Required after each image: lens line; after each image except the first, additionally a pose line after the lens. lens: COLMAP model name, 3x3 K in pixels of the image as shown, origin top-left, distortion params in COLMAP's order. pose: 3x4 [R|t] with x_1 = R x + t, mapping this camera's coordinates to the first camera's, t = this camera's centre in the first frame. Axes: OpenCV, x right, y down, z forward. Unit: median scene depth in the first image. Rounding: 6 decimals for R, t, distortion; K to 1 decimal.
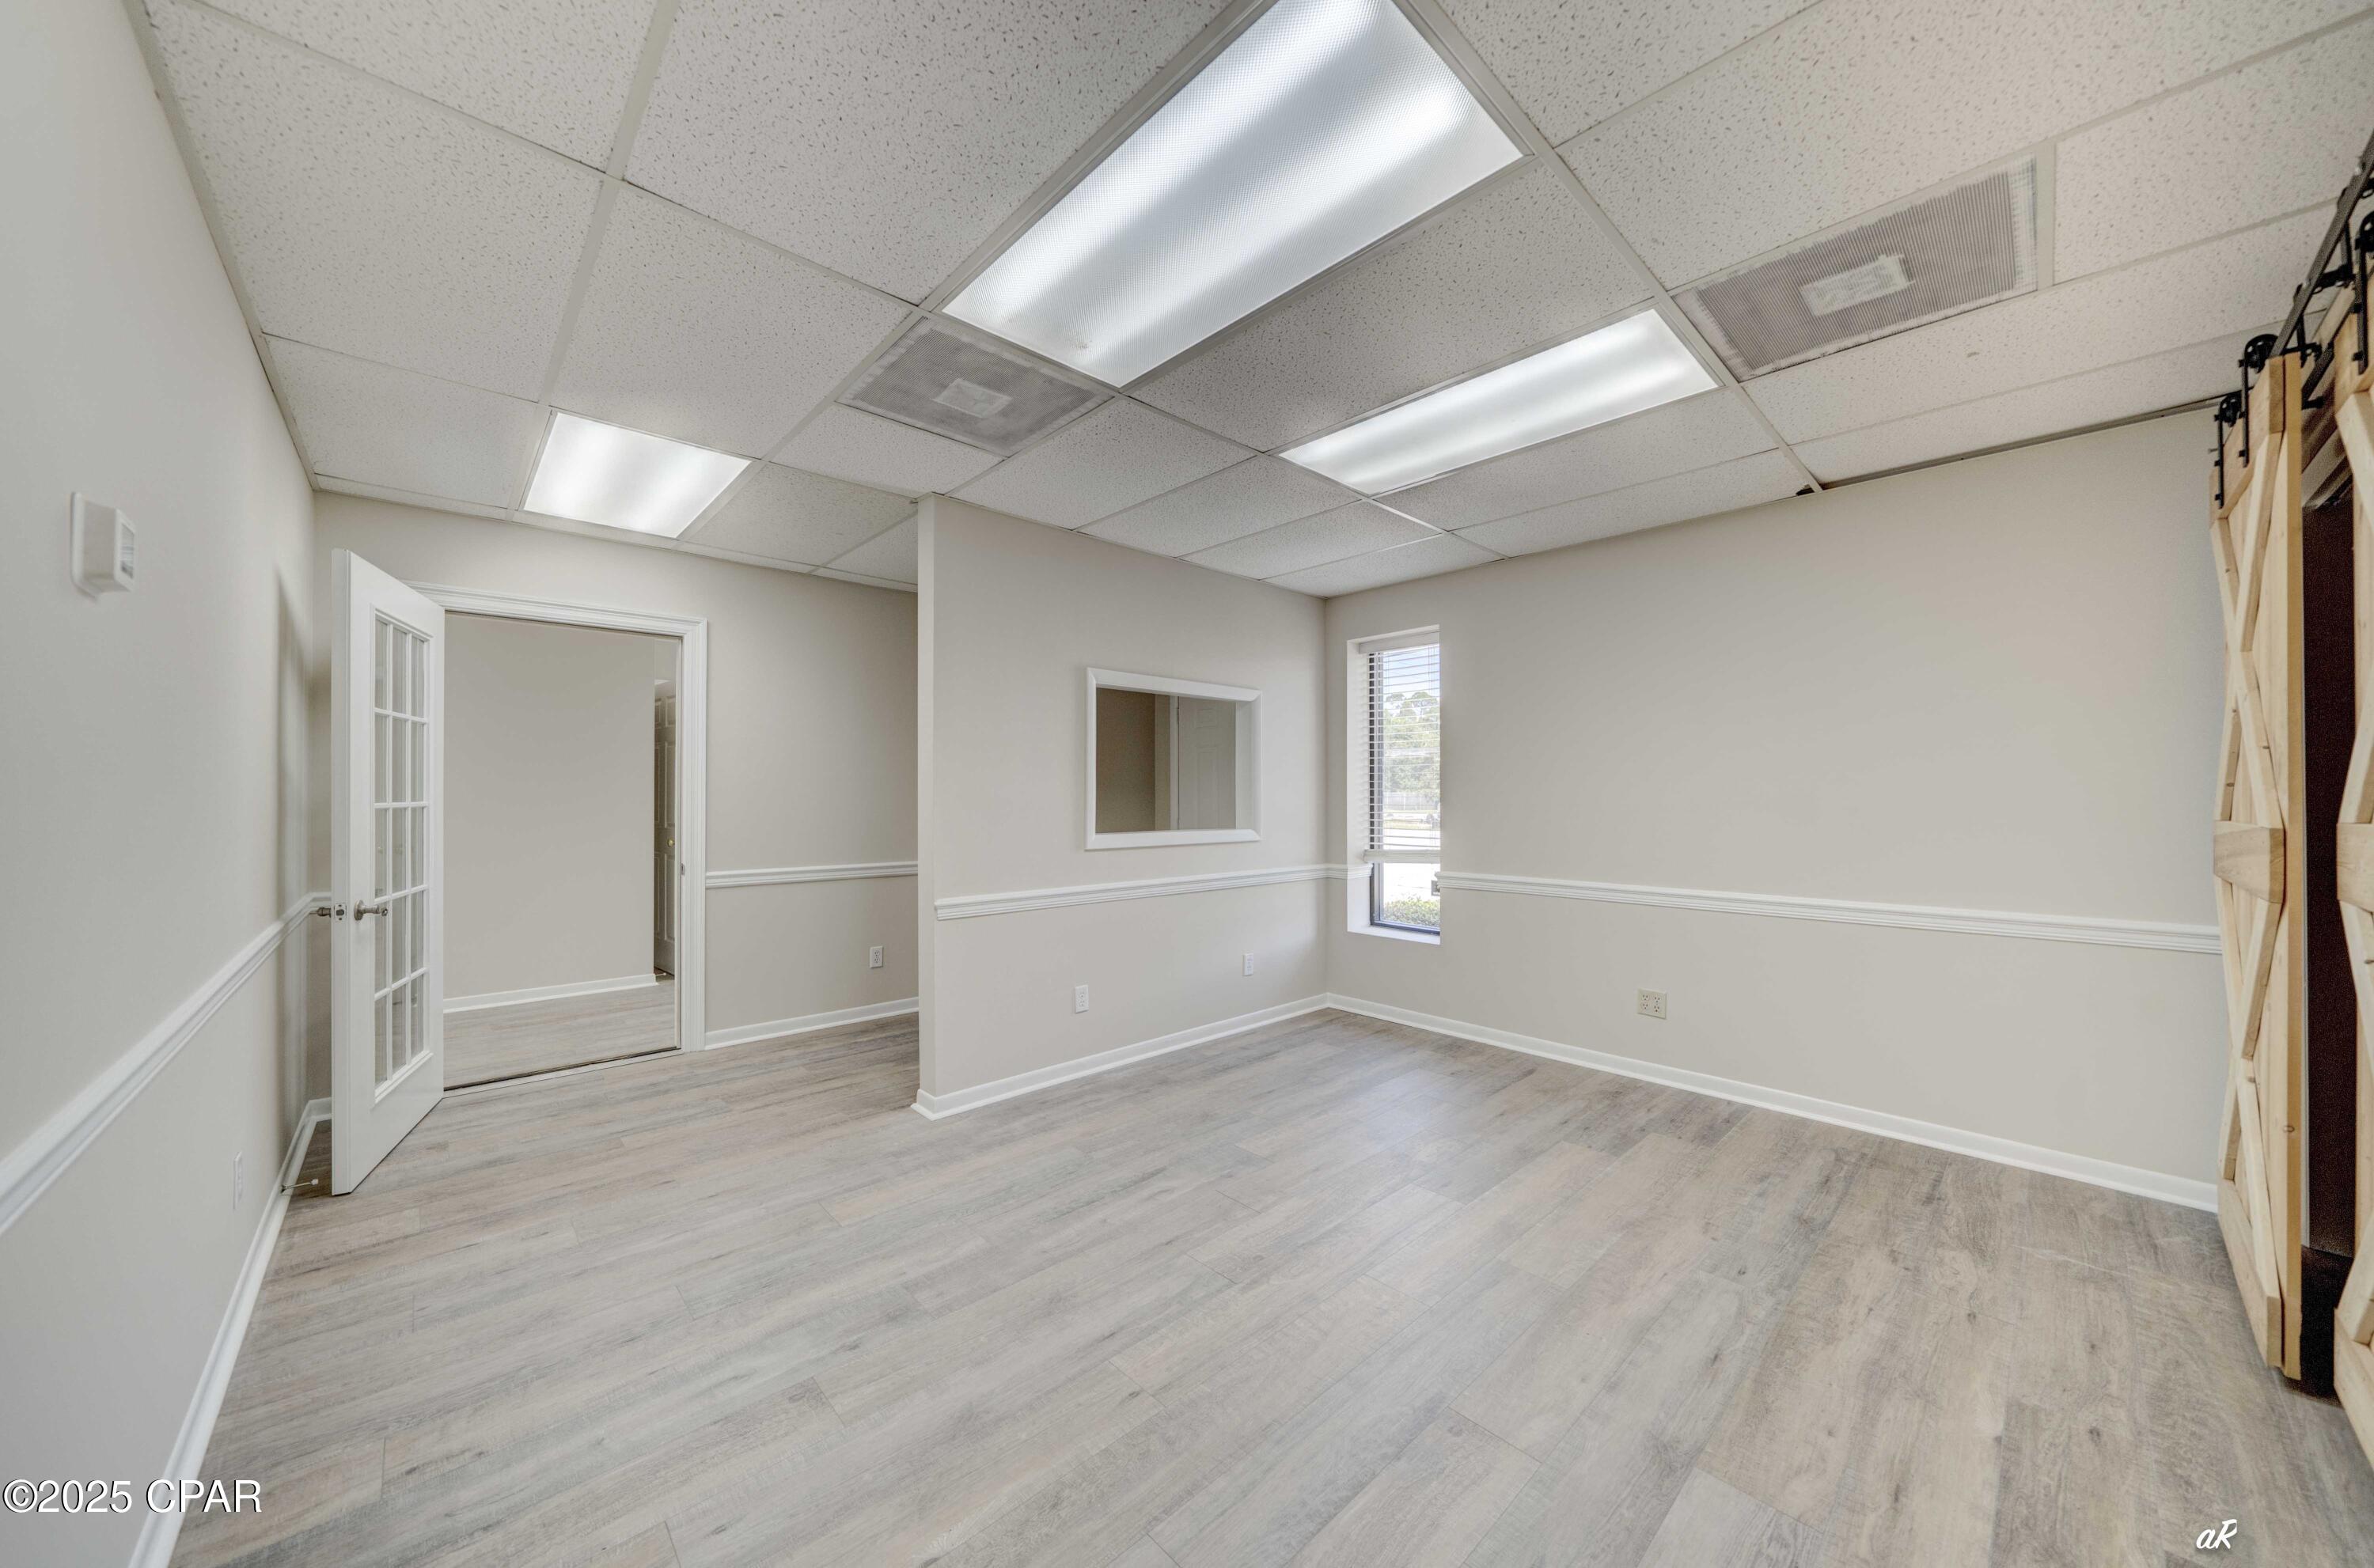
lens RADIAL K [[840.9, 0, 1179.9], [0, 840.9, 794.3], [0, 0, 1]] dist [-0.005543, -0.000280]
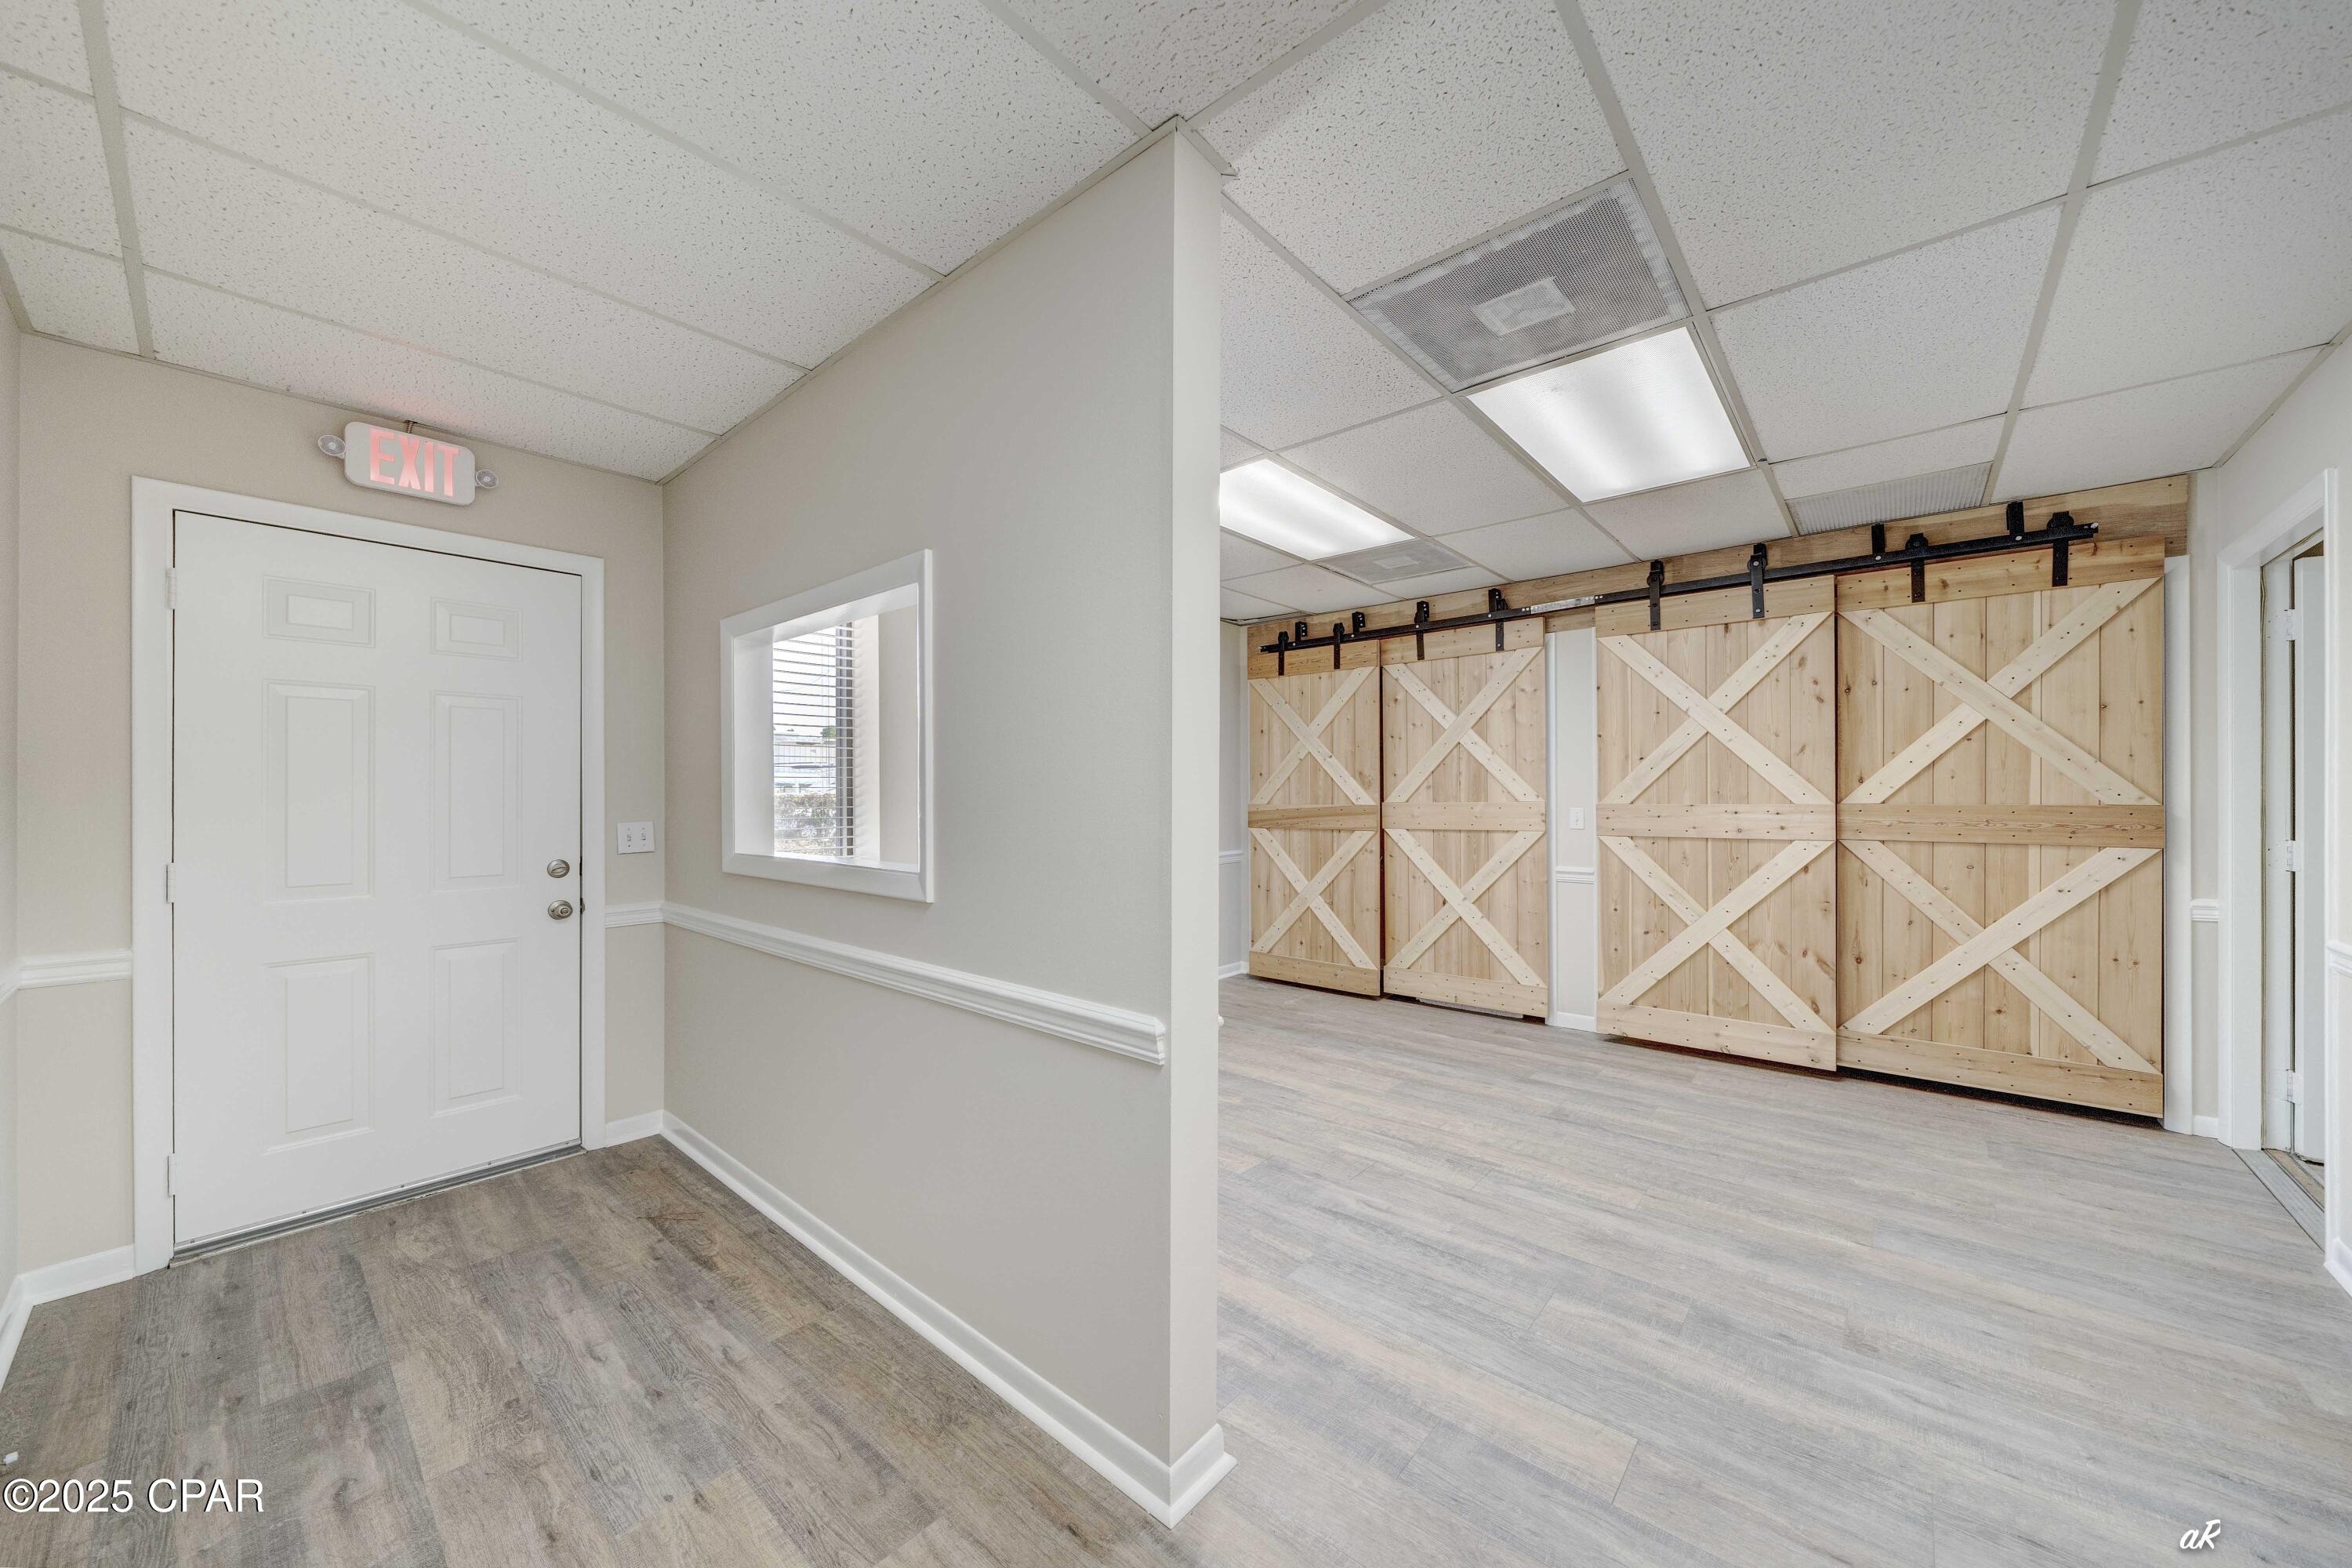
lens RADIAL K [[833.2, 0, 1168.1], [0, 833.2, 788.1], [0, 0, 1]] dist [-0.005543, -0.000280]
pose [[-0.110226, 0.005864, 0.993889, -1.178188], [0.001325, 0.999983, -0.005753, 0.002750], [-0.993906, 0.000683, -0.110232, 1.670528]]
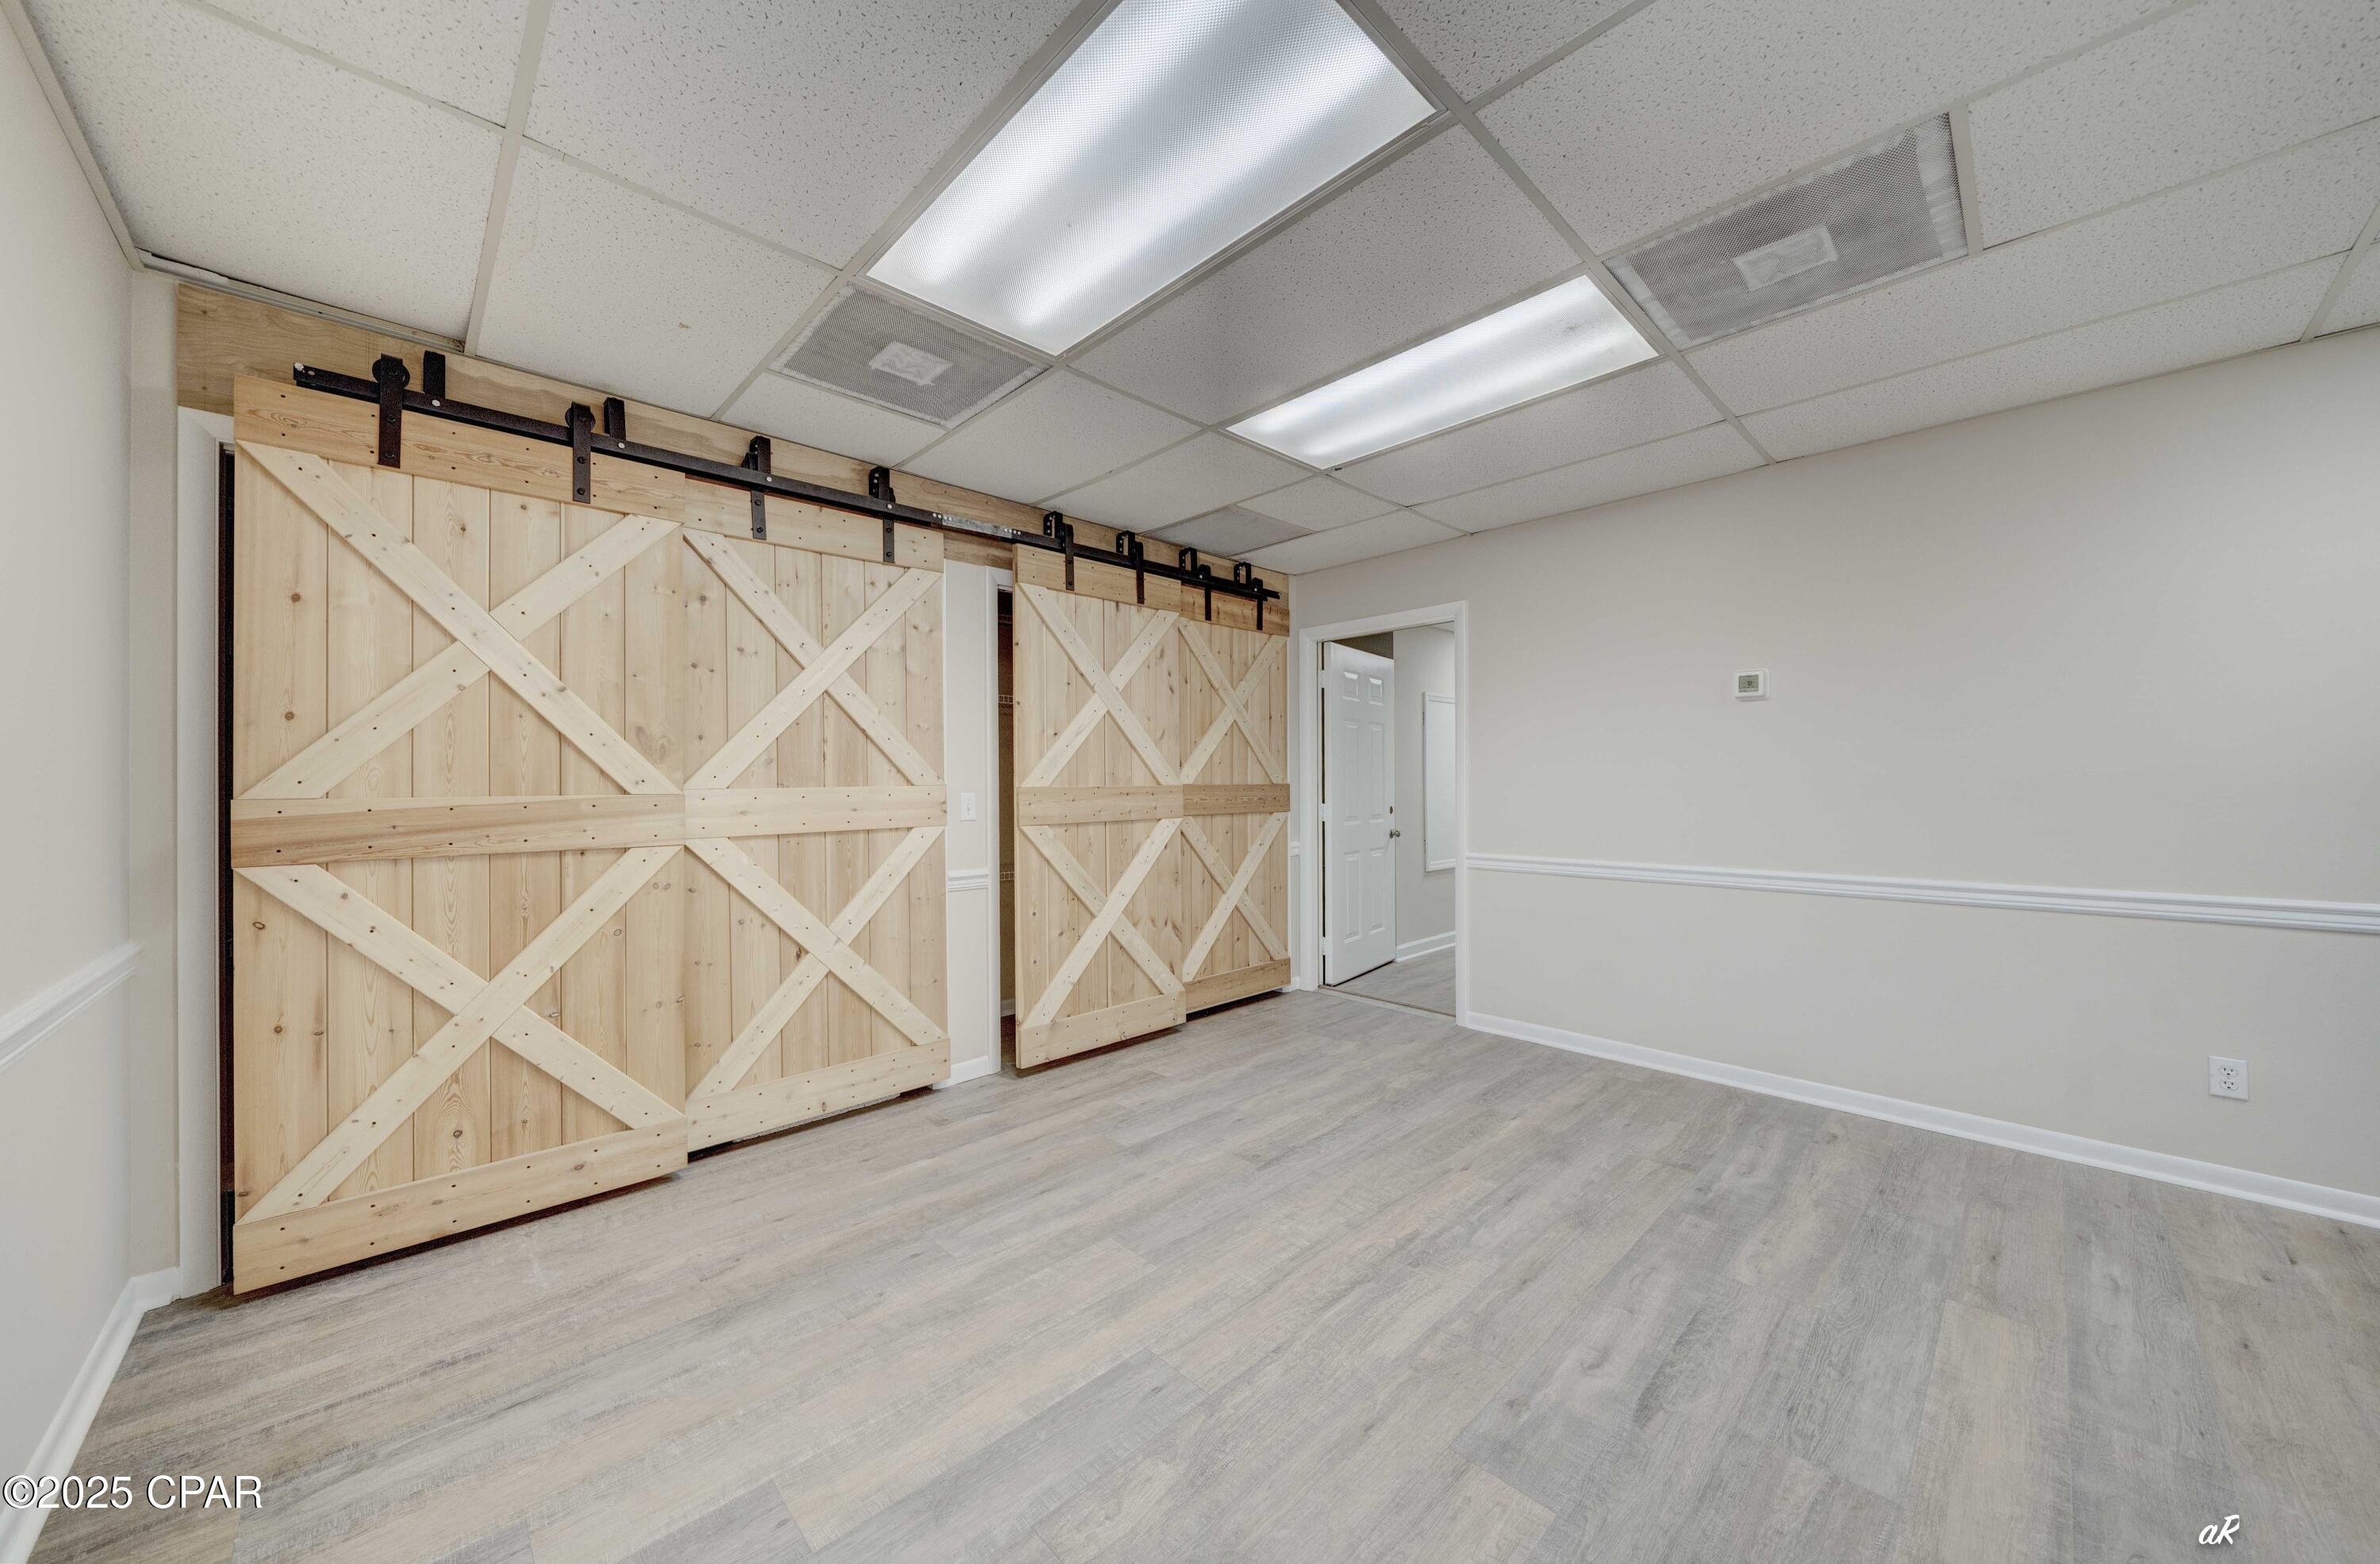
lens RADIAL K [[843.0, 0, 1188.1], [0, 843.0, 781.9], [0, 0, 1]] dist [-0.005543, -0.000280]
pose [[-0.999695, 0.005214, -0.024139, 0.388749], [0.005247, 0.999985, -0.001311, 0.024048], [0.024132, -0.001437, -0.999708, 2.061224]]
